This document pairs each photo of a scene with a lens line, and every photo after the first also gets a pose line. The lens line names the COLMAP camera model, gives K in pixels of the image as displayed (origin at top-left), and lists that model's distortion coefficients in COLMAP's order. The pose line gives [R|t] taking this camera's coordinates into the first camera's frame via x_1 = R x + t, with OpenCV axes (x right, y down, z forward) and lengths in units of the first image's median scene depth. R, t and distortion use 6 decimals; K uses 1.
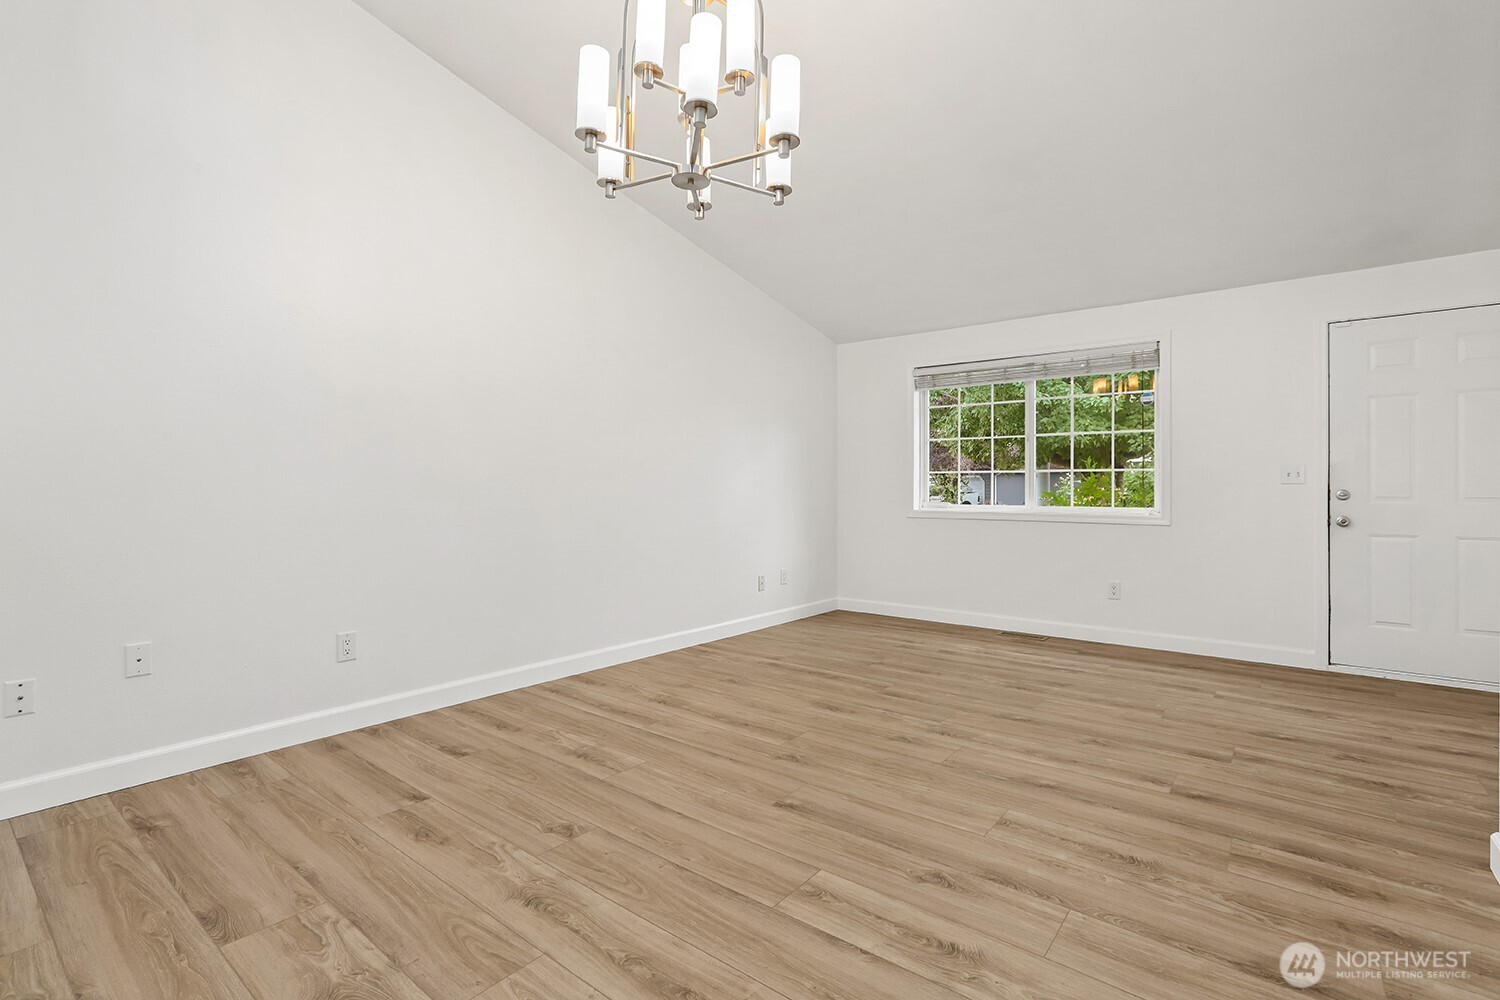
lens RADIAL K [[694.7, 0, 747.0], [0, 694.7, 494.8], [0, 0, 1]] dist [-0.035114, 0.005841]
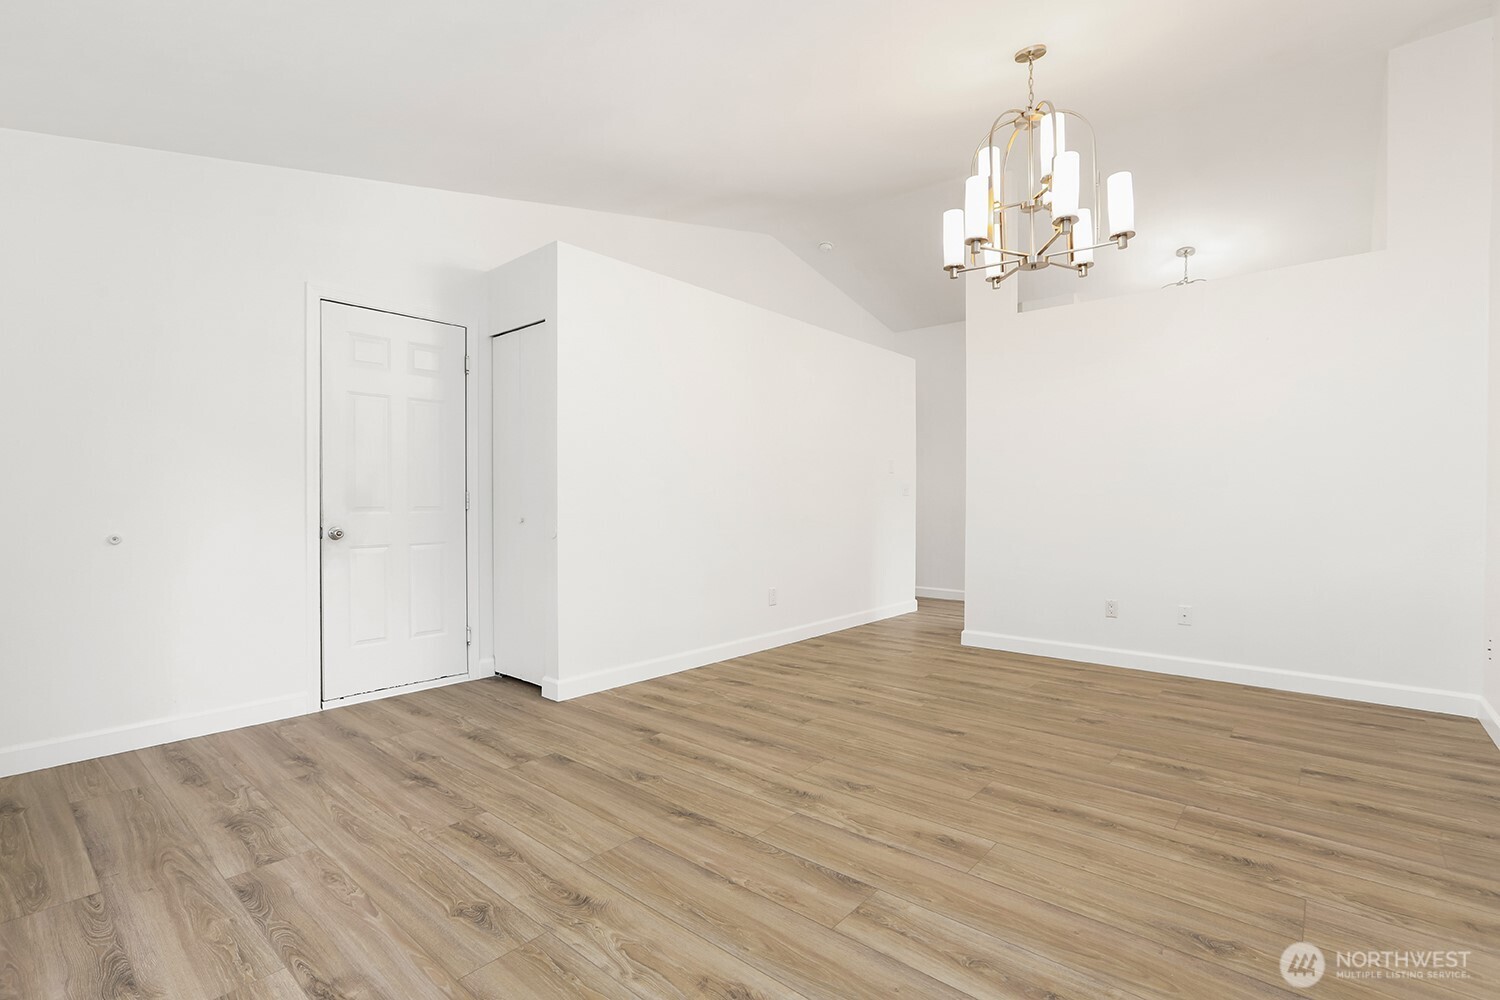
lens RADIAL K [[694.7, 0, 757.0], [0, 694.7, 500.0], [0, 0, 1]] dist [-0.035114, 0.005841]
pose [[-0.999627, -0.003978, 0.027008, 0.390755], [-0.003889, 0.999987, 0.003332, -0.010260], [-0.027021, 0.003226, -0.999630, 2.241946]]
